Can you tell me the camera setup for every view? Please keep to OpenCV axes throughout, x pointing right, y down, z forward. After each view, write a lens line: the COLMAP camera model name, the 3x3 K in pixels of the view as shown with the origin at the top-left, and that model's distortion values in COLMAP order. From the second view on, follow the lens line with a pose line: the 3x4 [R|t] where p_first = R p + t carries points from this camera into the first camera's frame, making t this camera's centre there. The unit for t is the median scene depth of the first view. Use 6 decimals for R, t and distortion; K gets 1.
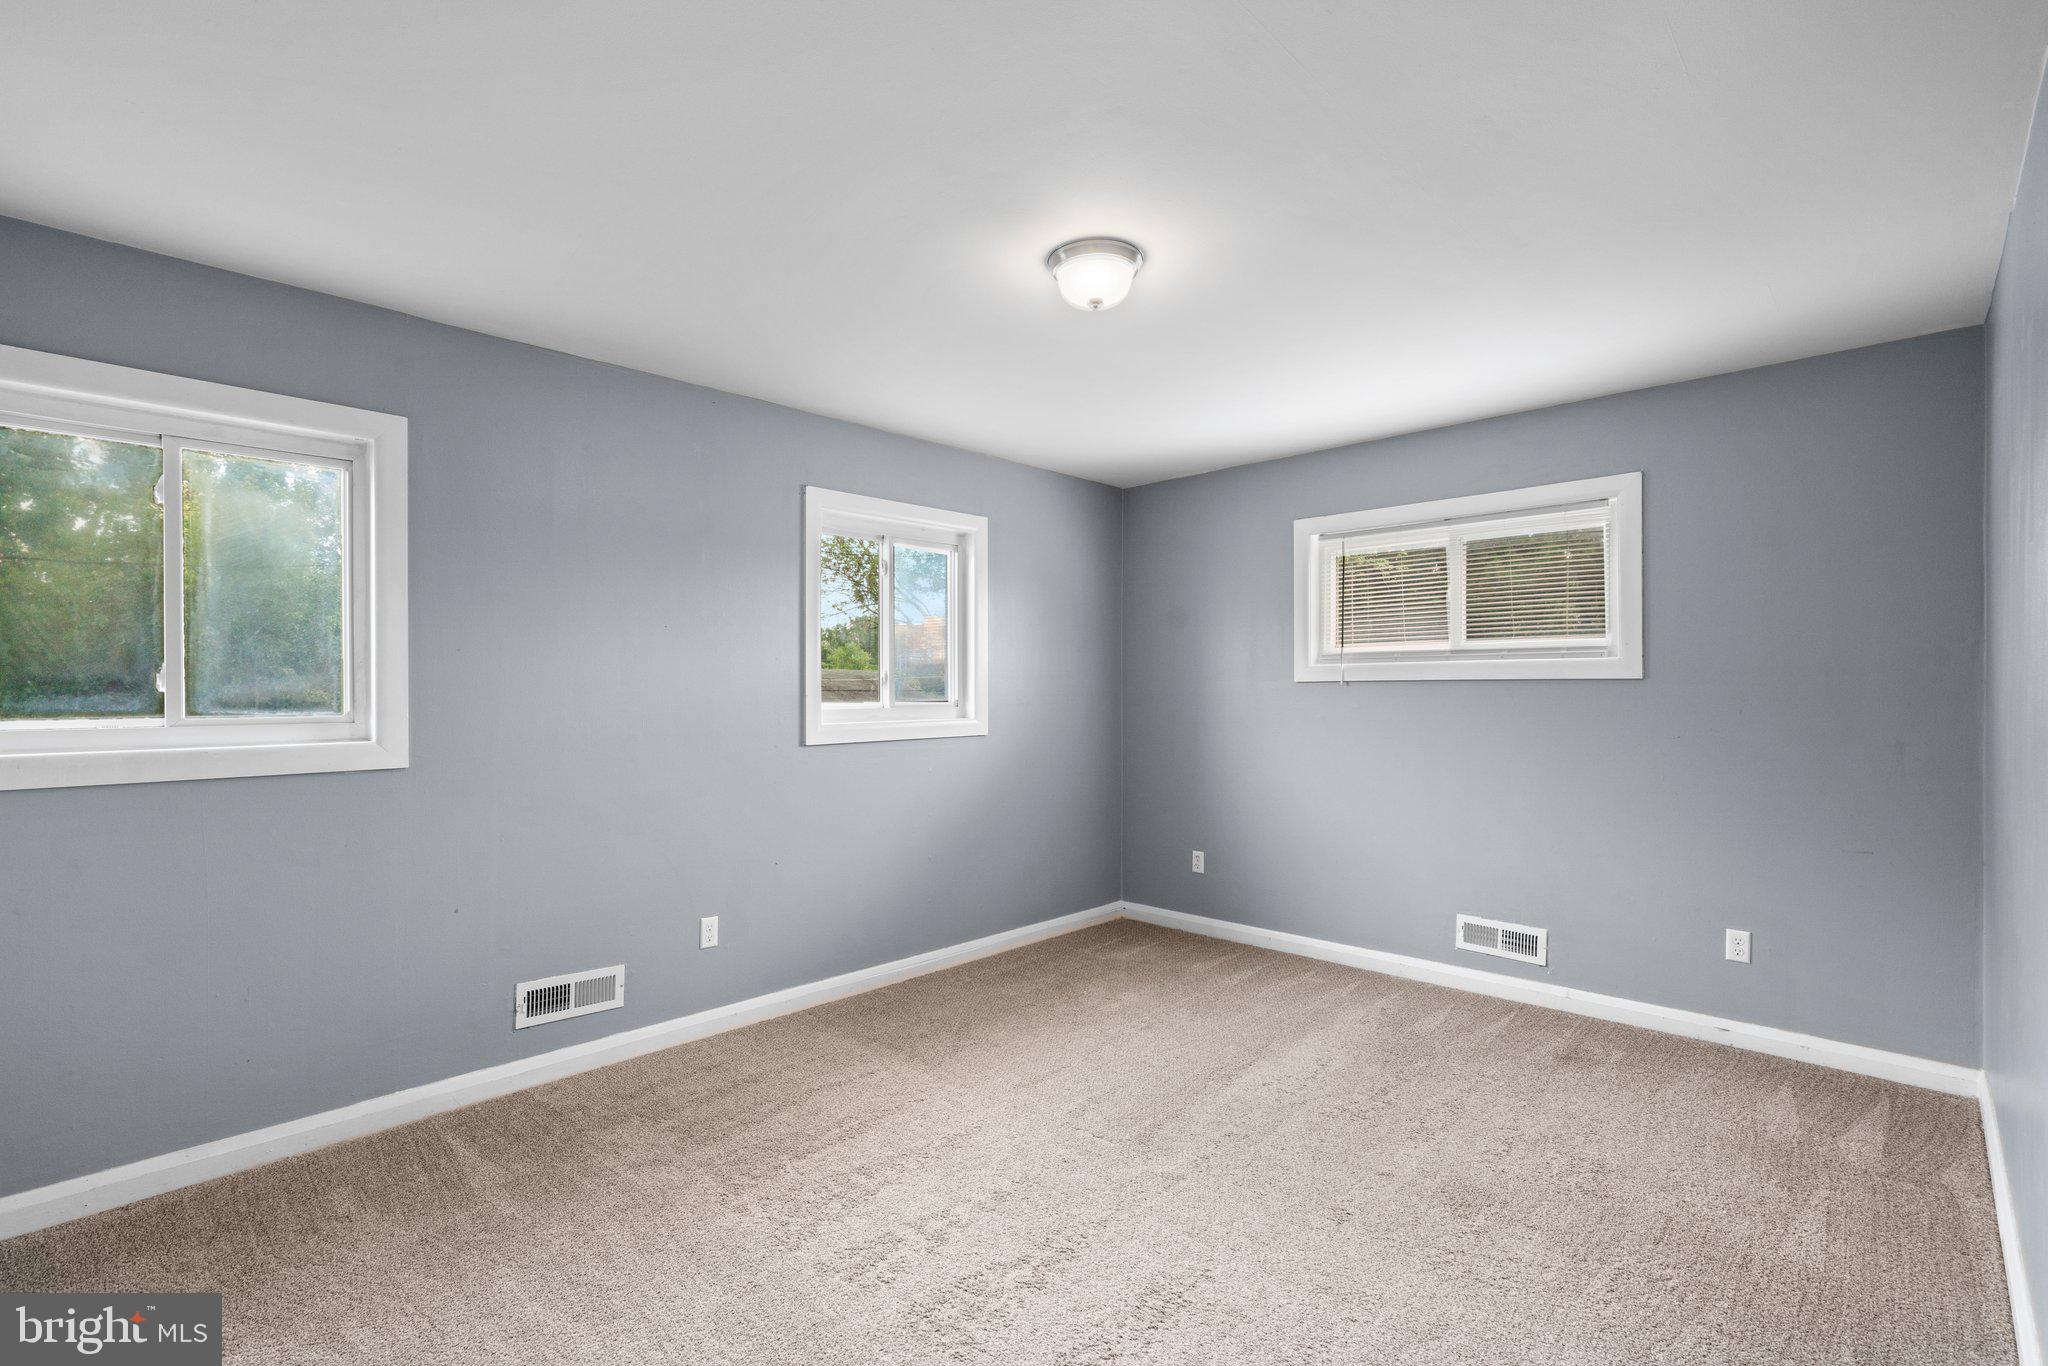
lens RADIAL K [[930.0, 0, 1011.8], [0, 930.0, 698.2], [0, 0, 1]] dist [-0.013902, 0.000764]
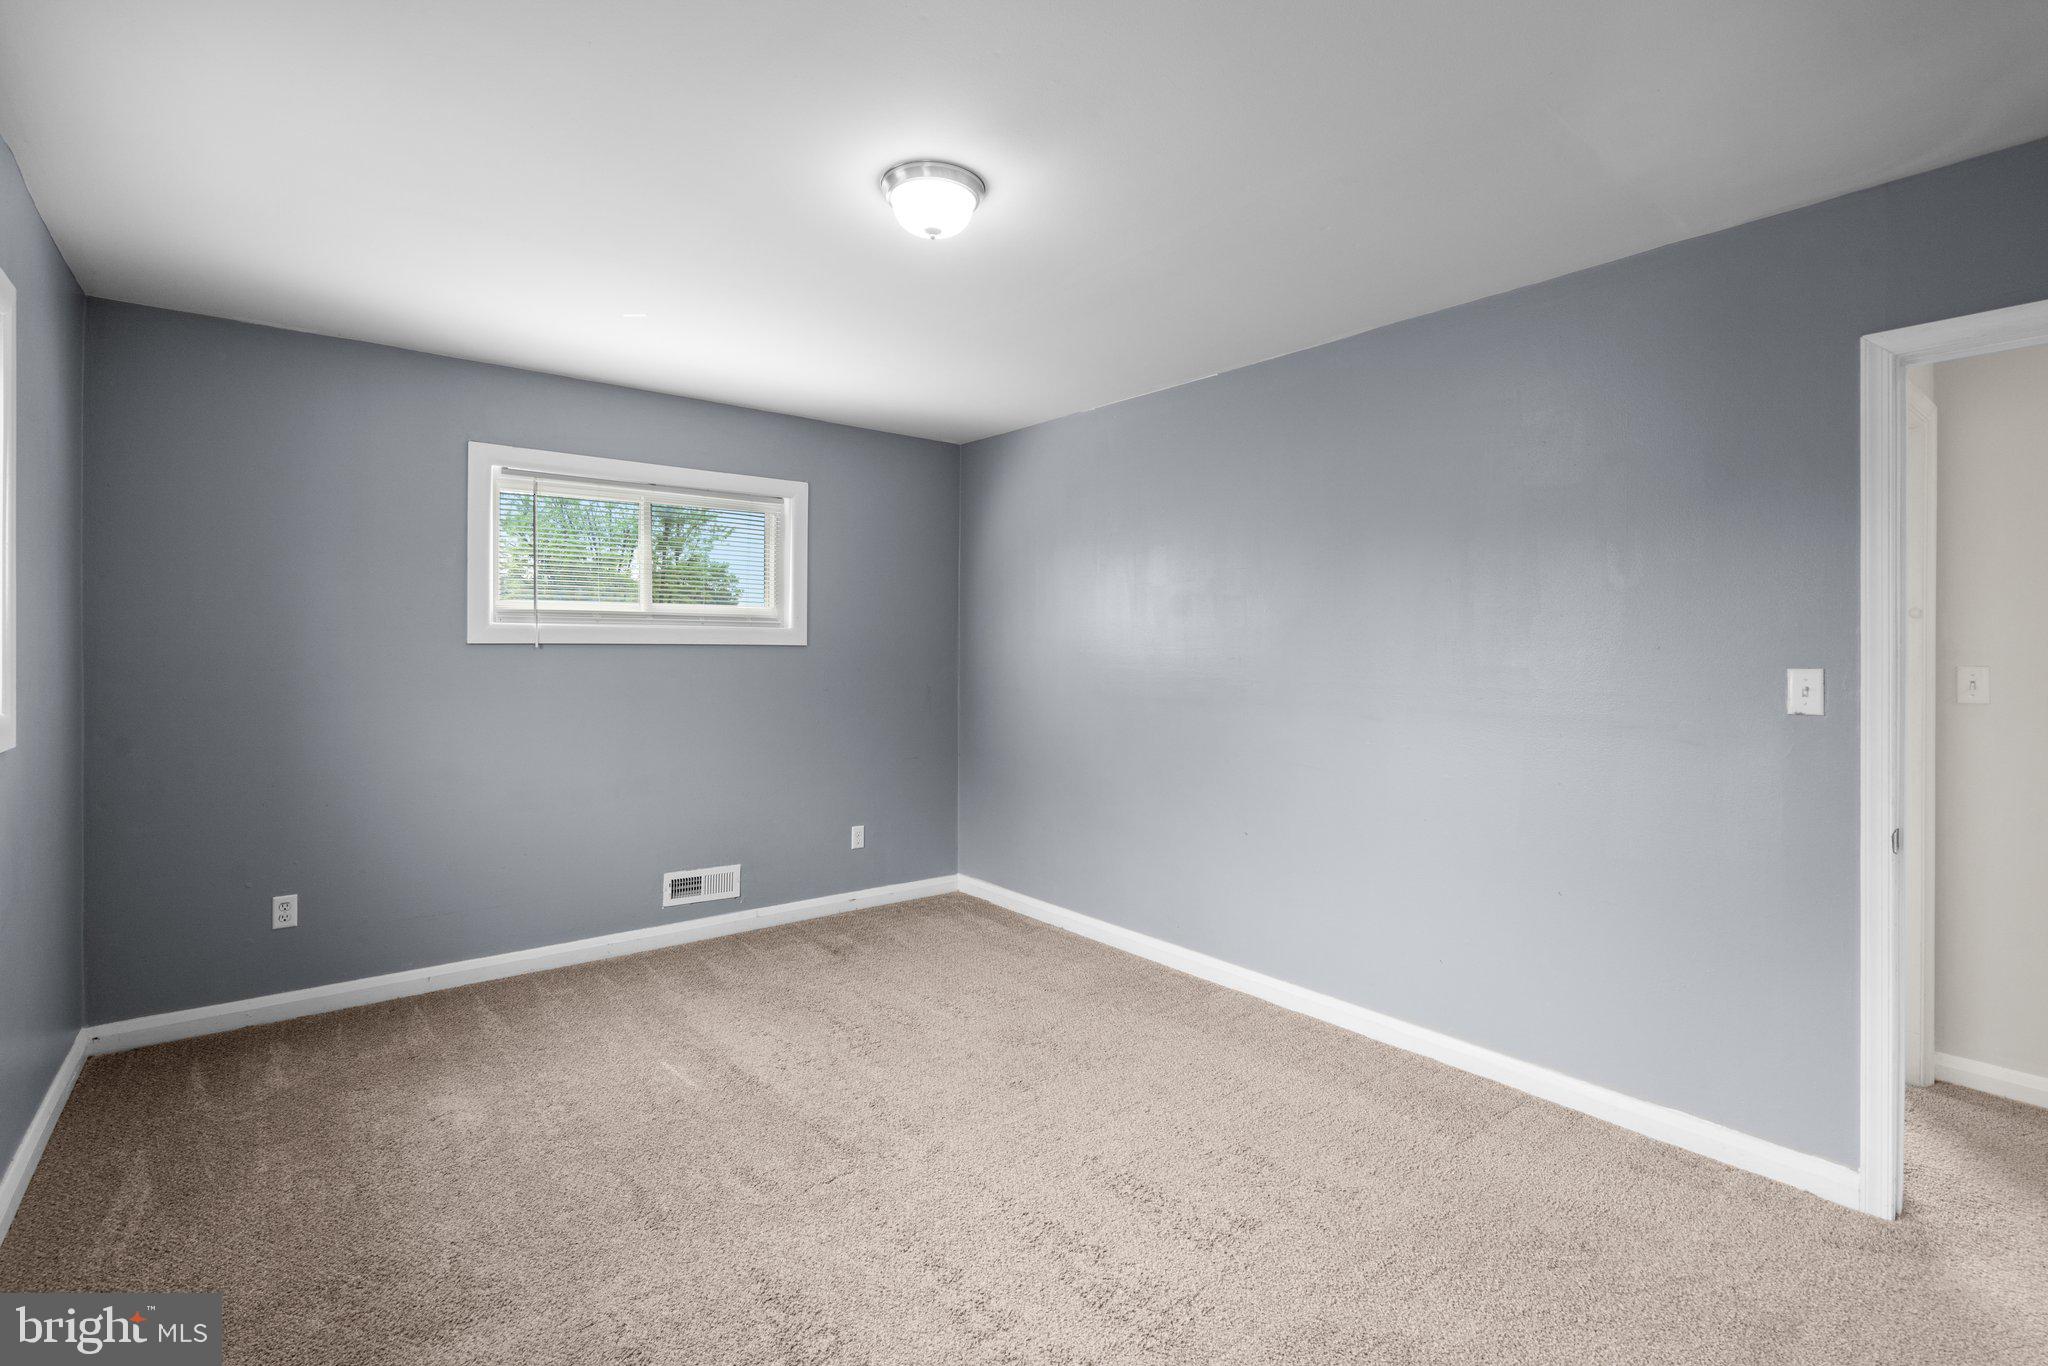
lens RADIAL K [[930.0, 0, 1039.7], [0, 930.0, 664.5], [0, 0, 1]] dist [-0.013902, 0.000764]
pose [[0.105893, -0.012838, 0.994295, -0.505121], [0.006205, 0.999906, 0.012250, -0.007176], [-0.994358, 0.004872, 0.105963, 0.499549]]
